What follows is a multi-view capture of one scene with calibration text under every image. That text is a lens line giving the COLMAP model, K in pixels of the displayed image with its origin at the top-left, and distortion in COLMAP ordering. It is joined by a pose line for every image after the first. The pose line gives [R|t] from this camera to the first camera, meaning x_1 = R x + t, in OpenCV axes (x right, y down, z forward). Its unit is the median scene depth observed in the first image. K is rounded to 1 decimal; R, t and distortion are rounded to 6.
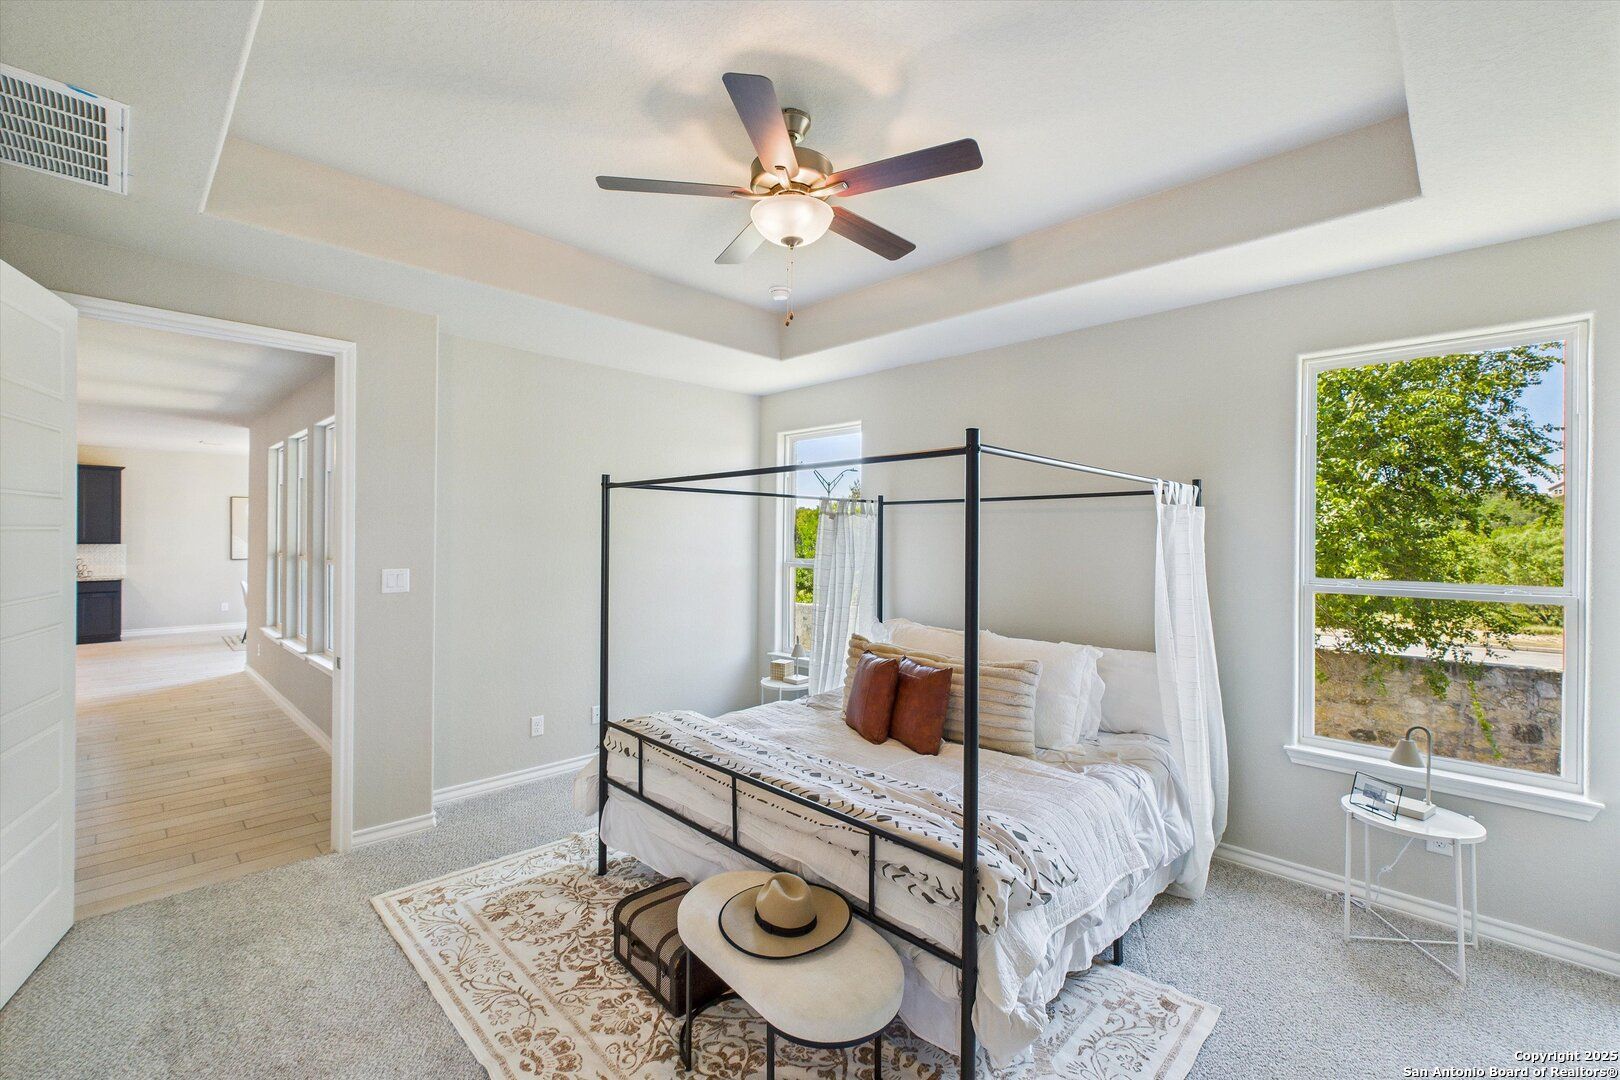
lens RADIAL K [[681.1, 0, 815.3], [0, 681.1, 536.1], [0, 0, 1]] dist [0.008618, -0.001470]
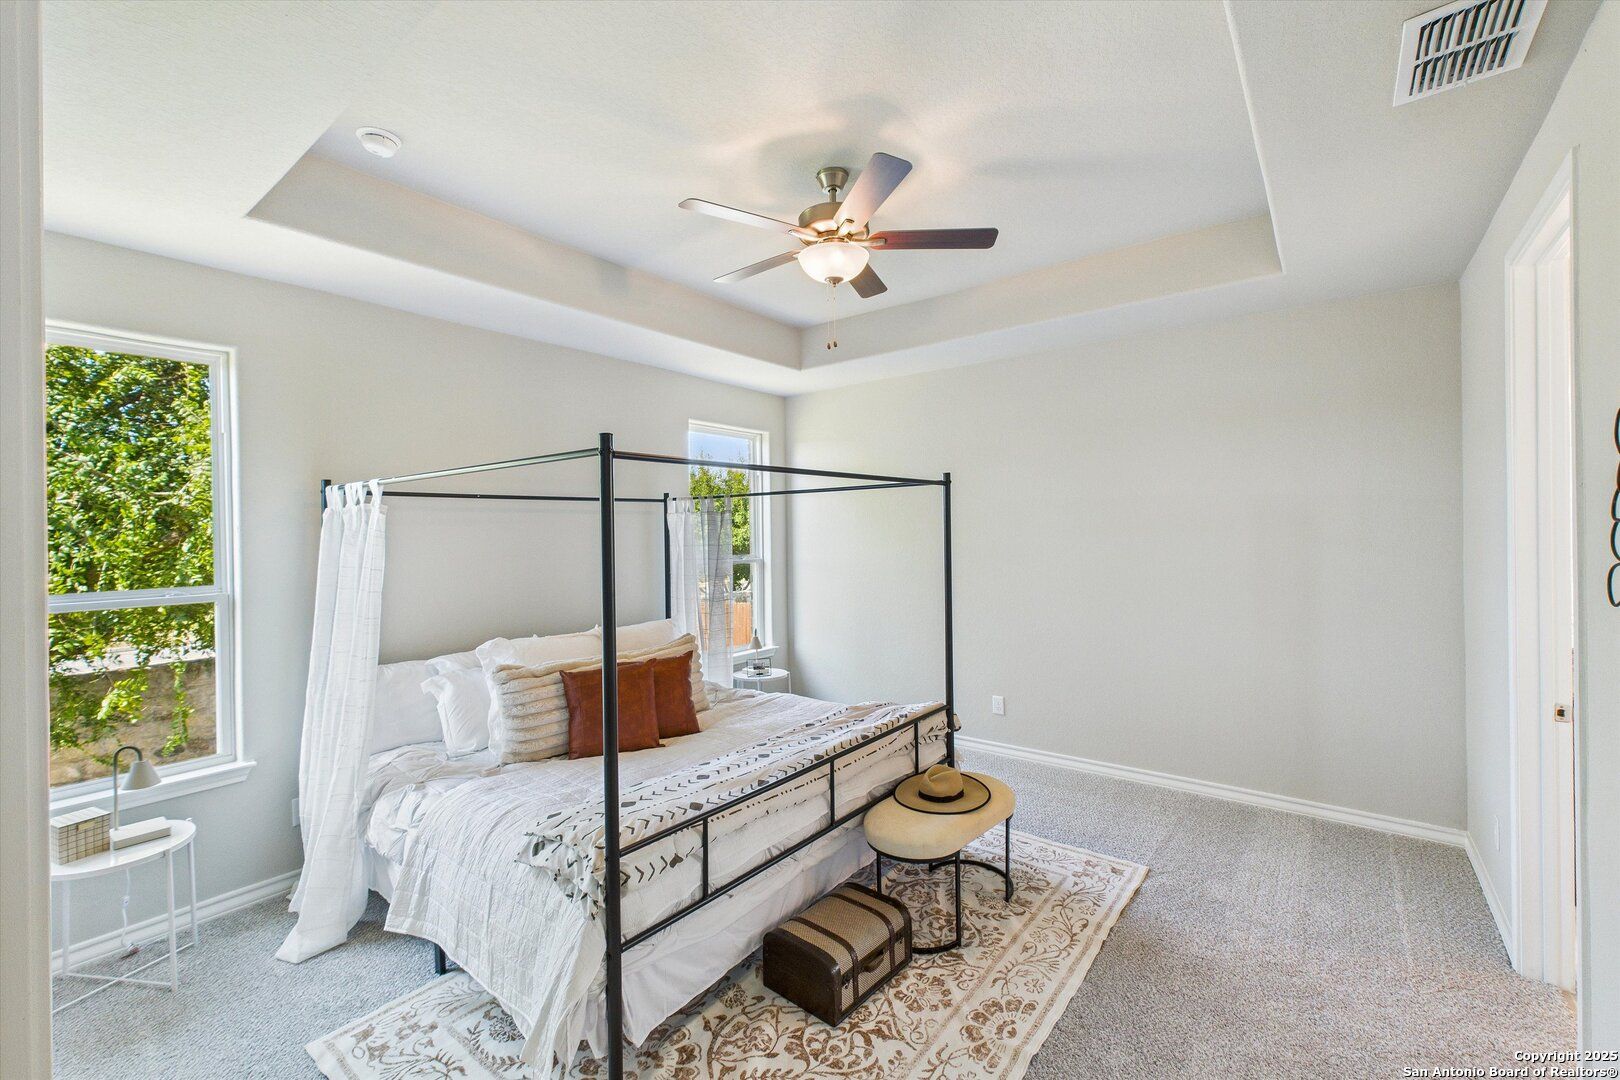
lens RADIAL K [[681.1, 0, 814.6], [0, 681.1, 534.1], [0, 0, 1]] dist [0.008618, -0.001470]
pose [[-0.110817, -0.005413, 0.993826, -1.159320], [0.017812, 0.999814, 0.007432, -0.005000], [-0.993681, 0.018525, -0.110700, 1.136447]]
